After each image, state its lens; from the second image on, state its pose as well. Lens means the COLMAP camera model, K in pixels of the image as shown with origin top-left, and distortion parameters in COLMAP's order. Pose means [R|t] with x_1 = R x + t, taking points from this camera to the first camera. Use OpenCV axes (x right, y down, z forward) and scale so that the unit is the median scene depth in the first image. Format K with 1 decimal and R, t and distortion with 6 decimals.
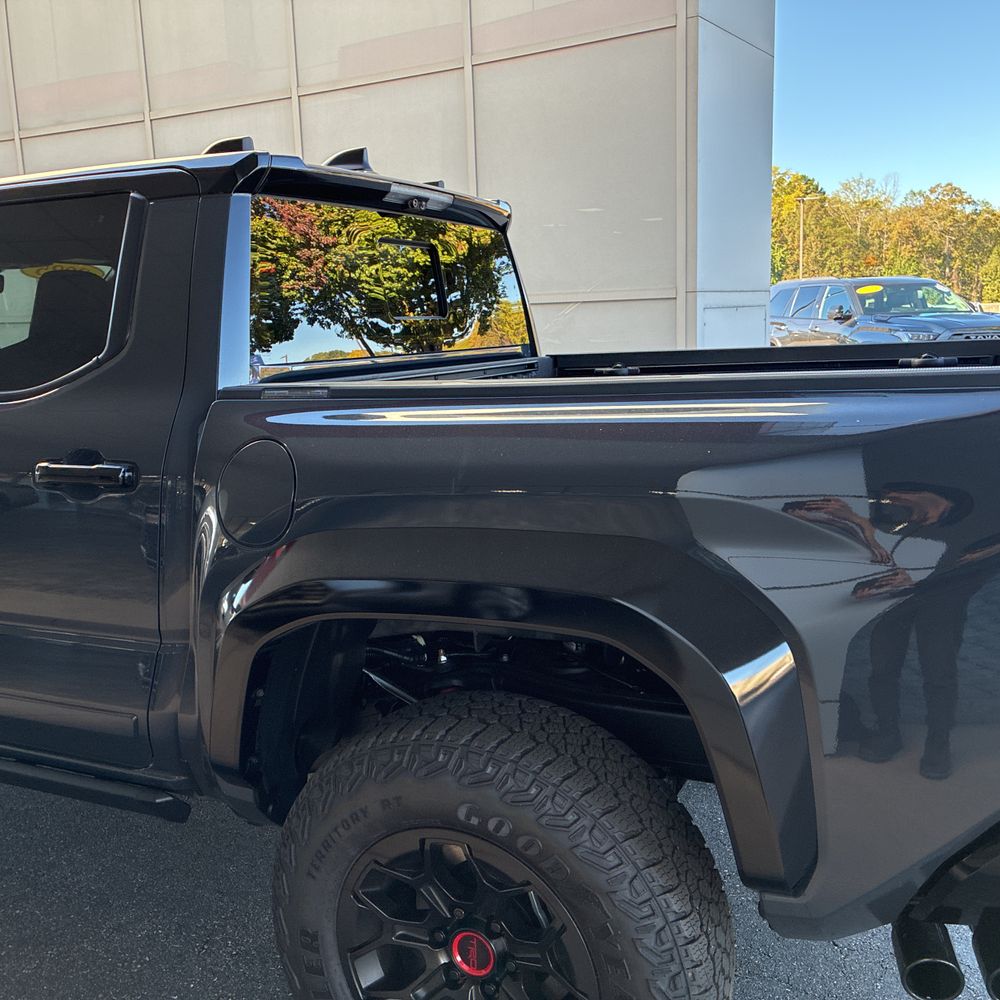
lens RADIAL K [[1025.9, 0, 501.5], [0, 1025.9, 506.7], [0, 0, 1]] dist [0.013197, 0.000179]
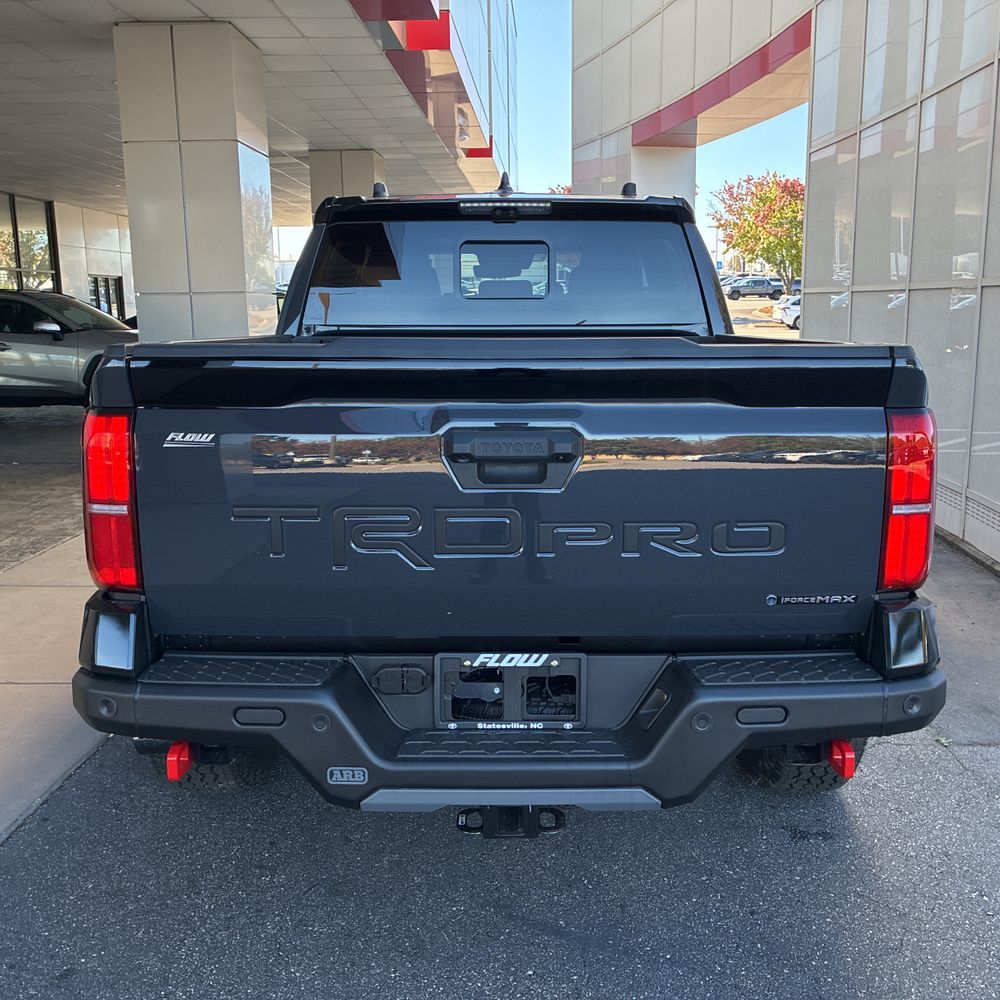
lens RADIAL K [[1017.2, 0, 501.0], [0, 1017.2, 490.1], [0, 0, 1]] dist [0.014446, 0.002474]
pose [[0.428319, 0.189502, -0.883534, 1.385945], [-0.171257, 0.977066, 0.126541, -0.130057], [0.887251, 0.097111, 0.450950, 0.516500]]
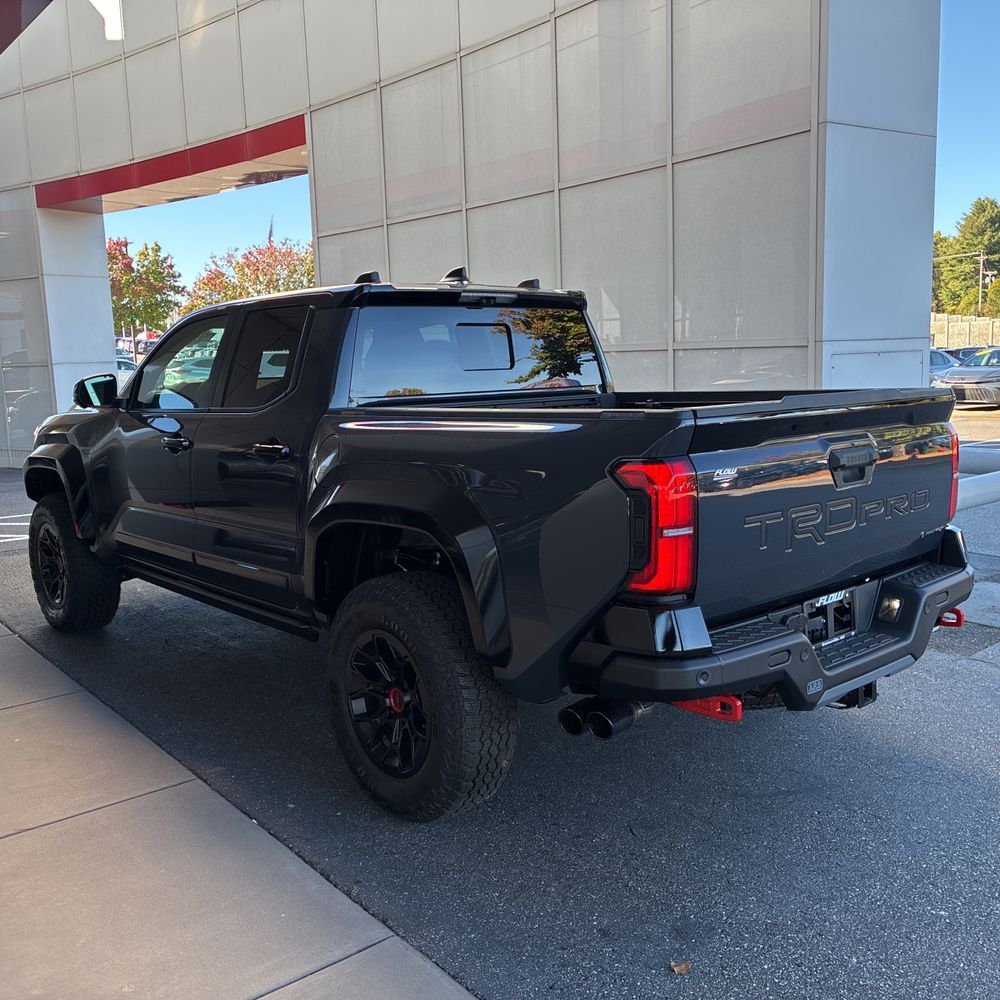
lens RADIAL K [[1025.9, 0, 501.5], [0, 1025.9, 506.7], [0, 0, 1]] dist [0.013197, 0.000179]
pose [[0.921530, 0.060879, -0.383504, 0.706672], [-0.070226, 0.997477, -0.010405, 0.059267], [0.381903, 0.036521, 0.923480, -0.596052]]
